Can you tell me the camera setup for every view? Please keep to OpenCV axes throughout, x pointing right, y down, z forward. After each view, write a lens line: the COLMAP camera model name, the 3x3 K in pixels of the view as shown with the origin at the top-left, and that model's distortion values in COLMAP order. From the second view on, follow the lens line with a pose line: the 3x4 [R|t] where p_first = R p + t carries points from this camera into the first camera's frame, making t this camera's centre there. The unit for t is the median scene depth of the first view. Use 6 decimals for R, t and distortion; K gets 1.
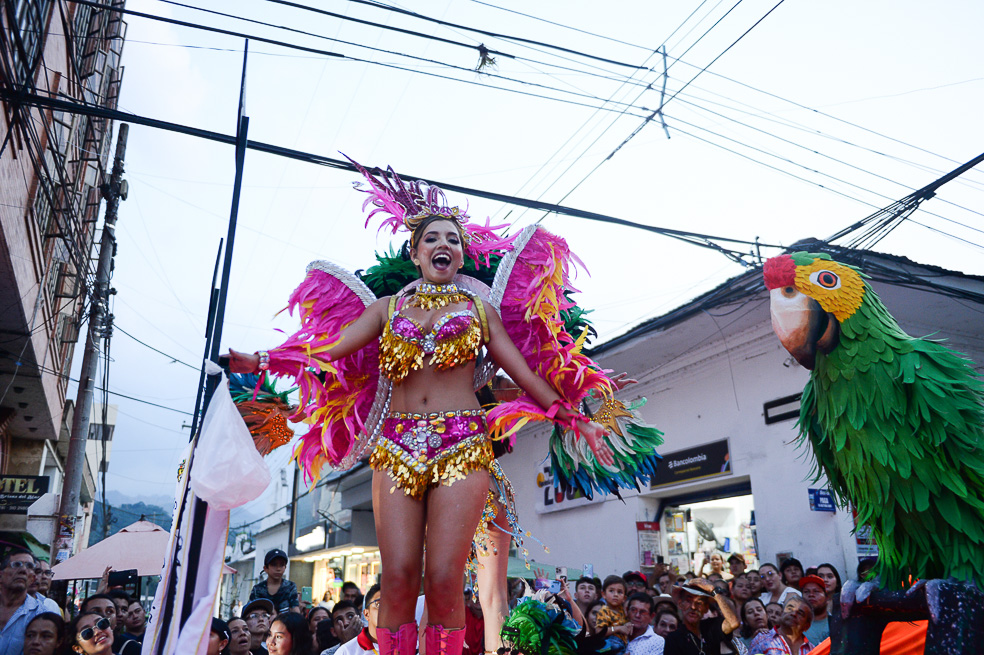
lens RADIAL K [[789.8, 0, 492.0], [0, 789.8, 327.5], [0, 0, 1]] dist [-0.028277, 0.004170]
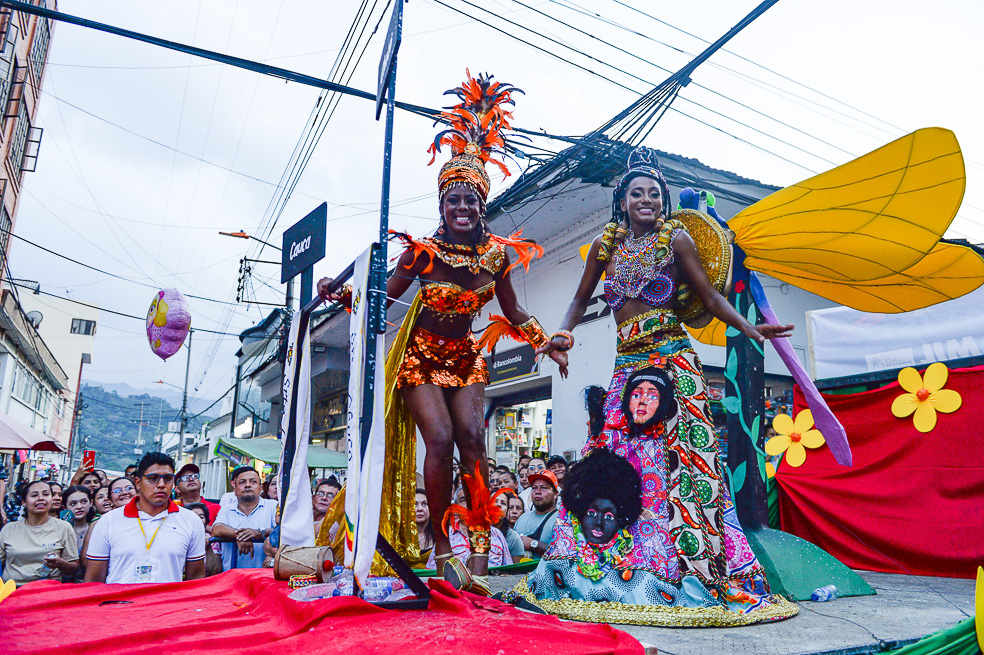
lens RADIAL K [[705.8, 0, 508.0], [0, 705.8, 325.6], [0, 0, 1]] dist [-0.034397, -0.000732]
pose [[0.997596, 0.042973, 0.054371, 0.220284], [-0.048422, 0.993478, 0.103233, 0.031456], [-0.049580, -0.105618, 0.993170, 0.103800]]
